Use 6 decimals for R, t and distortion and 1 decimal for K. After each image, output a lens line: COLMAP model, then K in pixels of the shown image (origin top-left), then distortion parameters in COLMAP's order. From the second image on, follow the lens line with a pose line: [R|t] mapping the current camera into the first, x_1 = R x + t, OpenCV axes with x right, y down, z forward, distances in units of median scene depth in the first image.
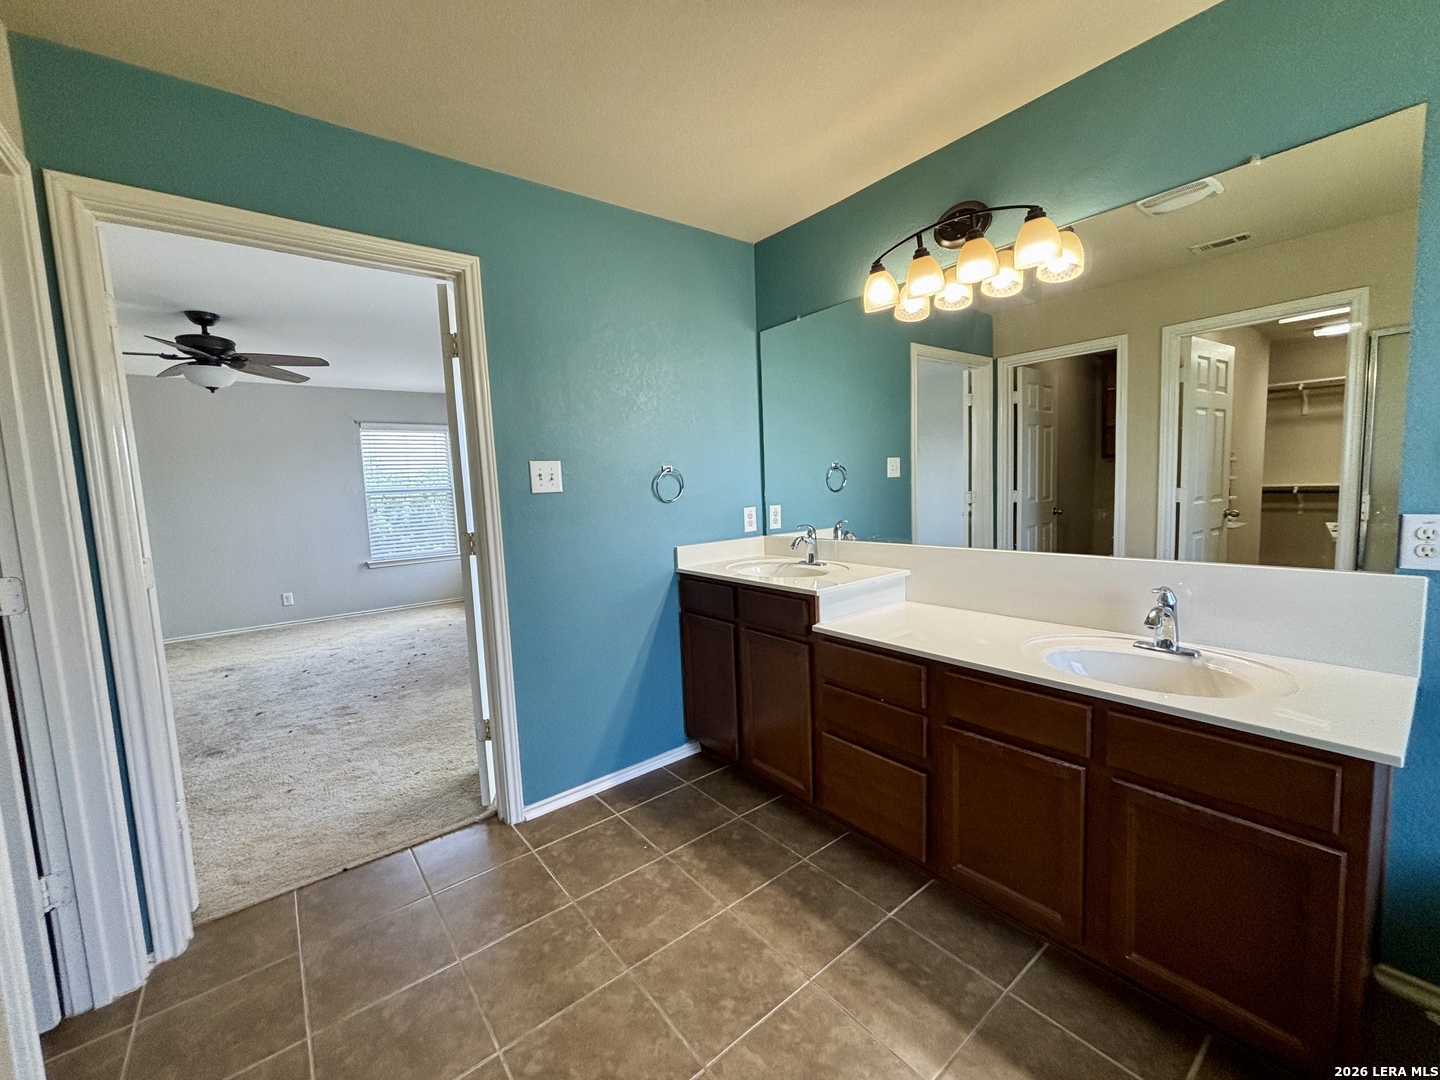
lens RADIAL K [[579.2, 0, 723.6], [0, 579.2, 540.8], [0, 0, 1]] dist [0.001429, -0.000322]
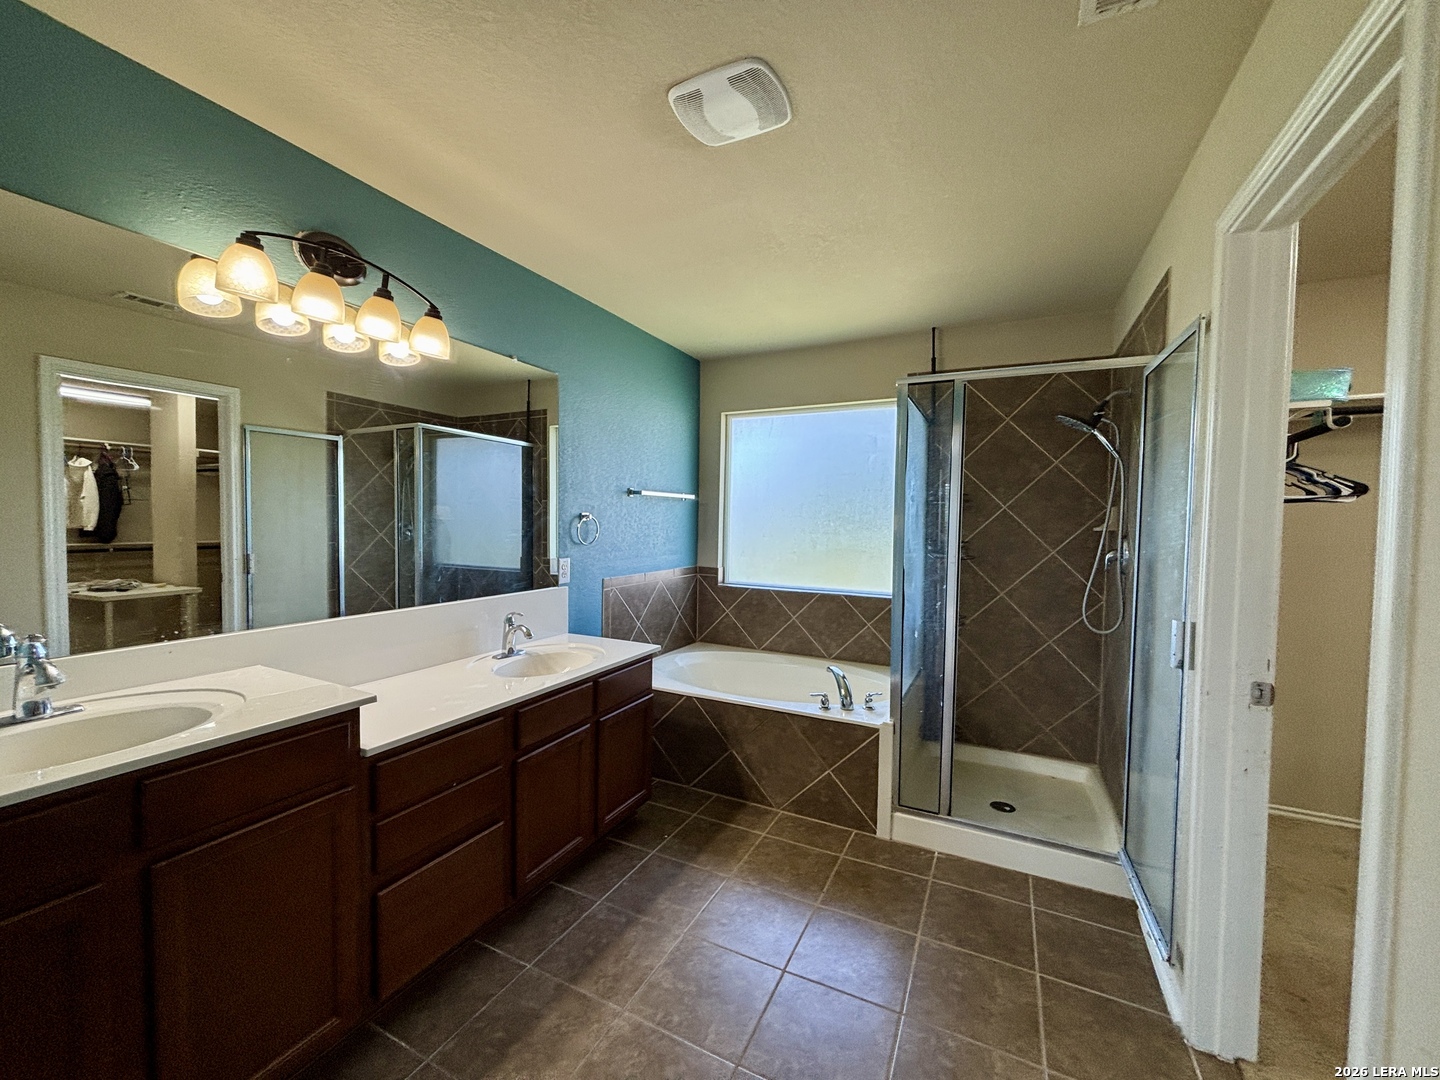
lens RADIAL K [[579.2, 0, 720.1], [0, 579.2, 536.9], [0, 0, 1]] dist [0.001429, -0.000322]
pose [[-0.412369, 0.005978, 0.910997, -0.924413], [0.099359, 0.994308, 0.038451, -0.127834], [-0.905582, 0.106372, -0.410616, 1.228484]]
